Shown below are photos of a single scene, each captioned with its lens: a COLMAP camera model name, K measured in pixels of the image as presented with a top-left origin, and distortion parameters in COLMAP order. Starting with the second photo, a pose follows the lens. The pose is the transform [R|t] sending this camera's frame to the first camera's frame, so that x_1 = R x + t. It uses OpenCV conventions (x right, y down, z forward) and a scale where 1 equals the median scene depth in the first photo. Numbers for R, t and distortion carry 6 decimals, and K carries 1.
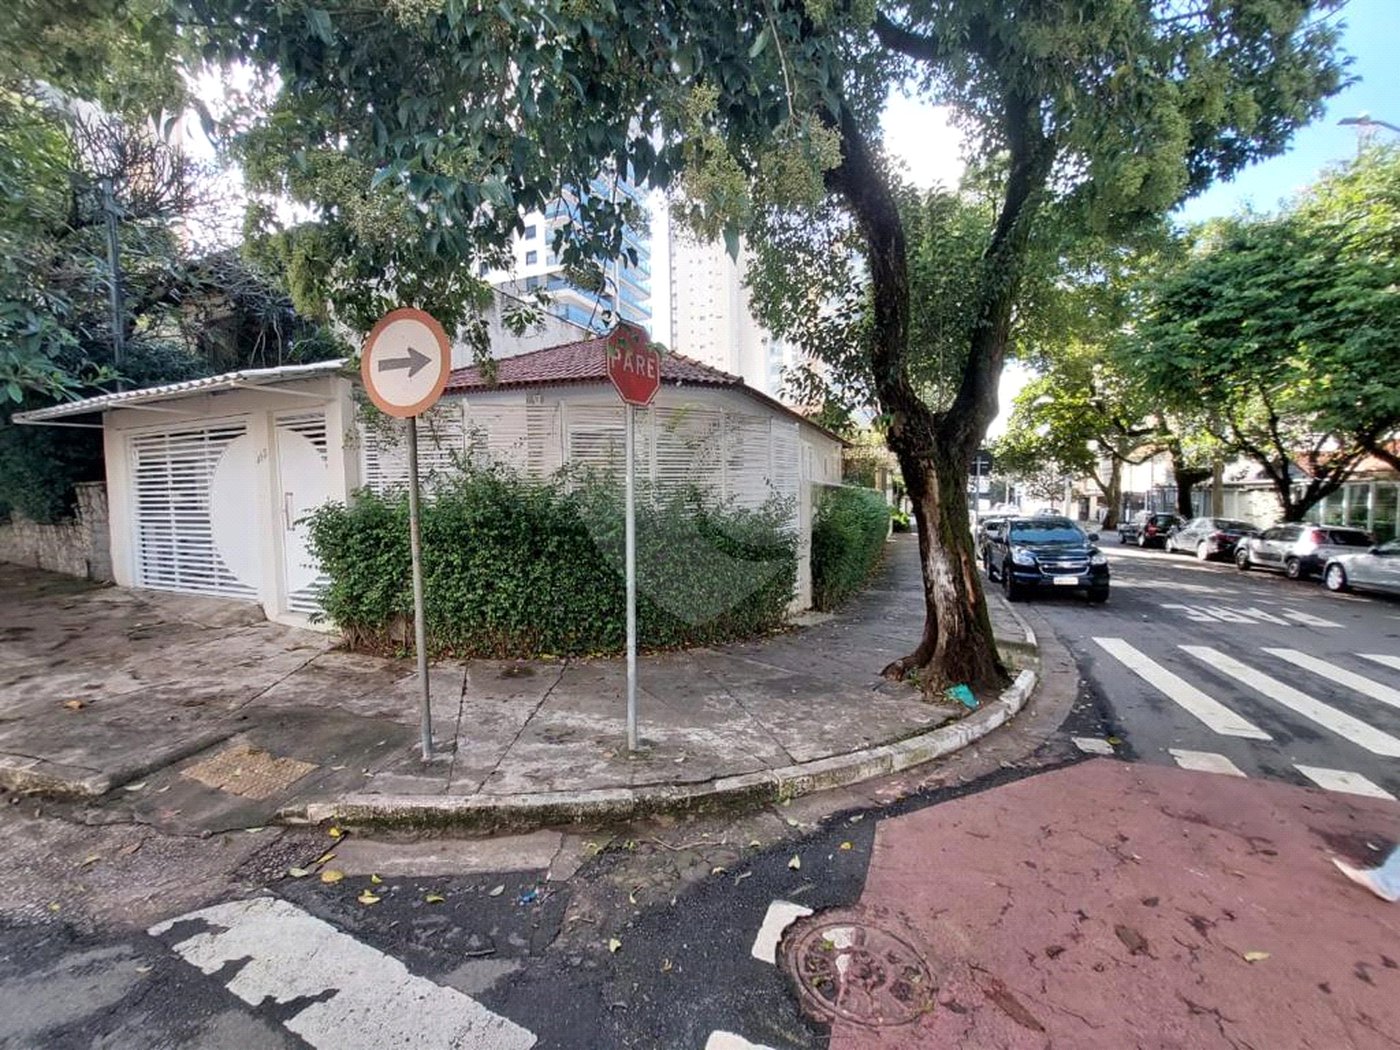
lens RADIAL K [[556.0, 0, 706.3], [0, 556.0, 519.4], [0, 0, 1]] dist [-0.033325, 0.005862]
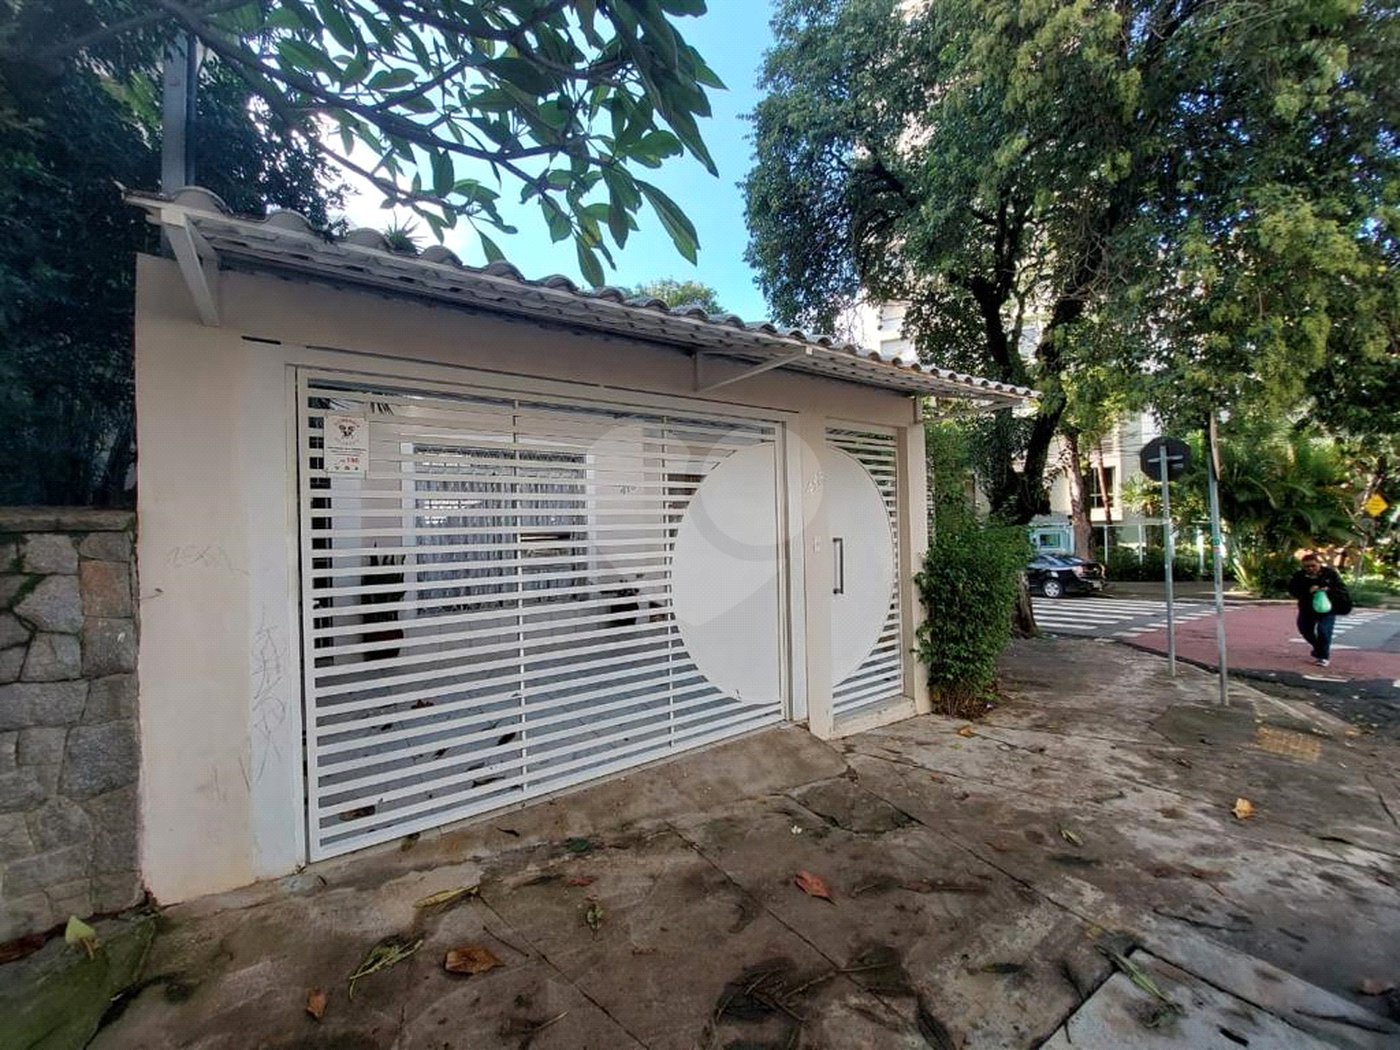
lens RADIAL K [[553.3, 0, 700.6], [0, 553.3, 521.1], [0, 0, 1]] dist [-0.018550, 0.000893]
pose [[0.543392, 0.014005, 0.839362, -1.476455], [0.062868, 0.996374, -0.057325, -0.041875], [-0.837122, 0.083919, 0.540541, 0.786824]]
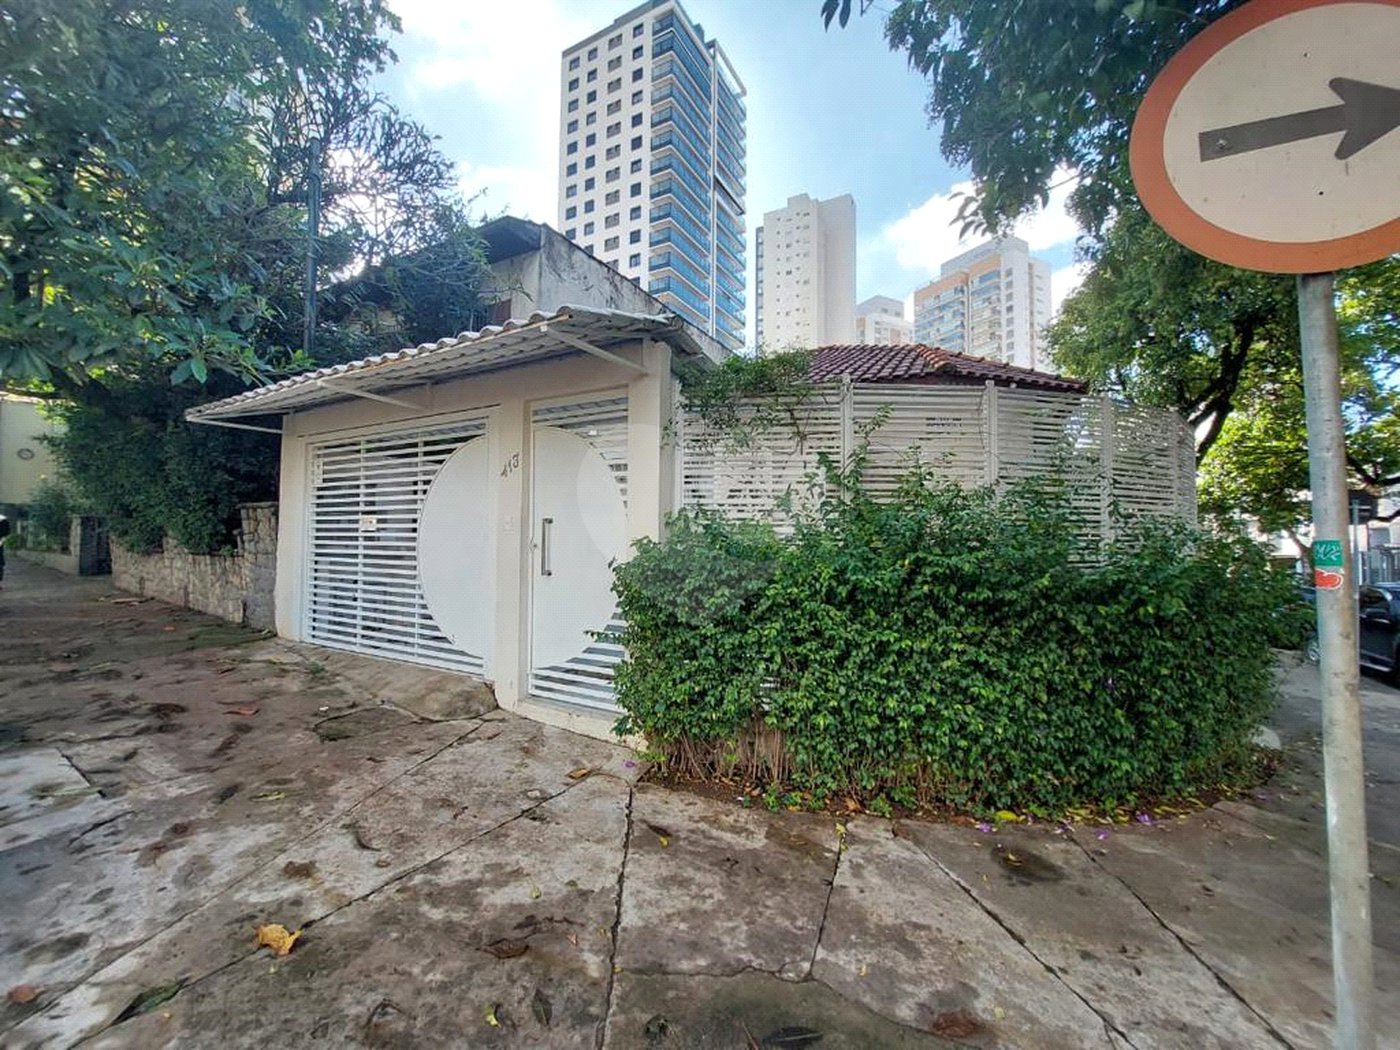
lens RADIAL K [[553.3, 0, 700.6], [0, 553.3, 521.1], [0, 0, 1]] dist [-0.018550, 0.000893]
pose [[0.991971, 0.021510, -0.124622, -0.501890], [-0.032308, 0.995832, -0.085290, 0.006186], [0.122268, 0.088631, 0.988532, 0.357541]]
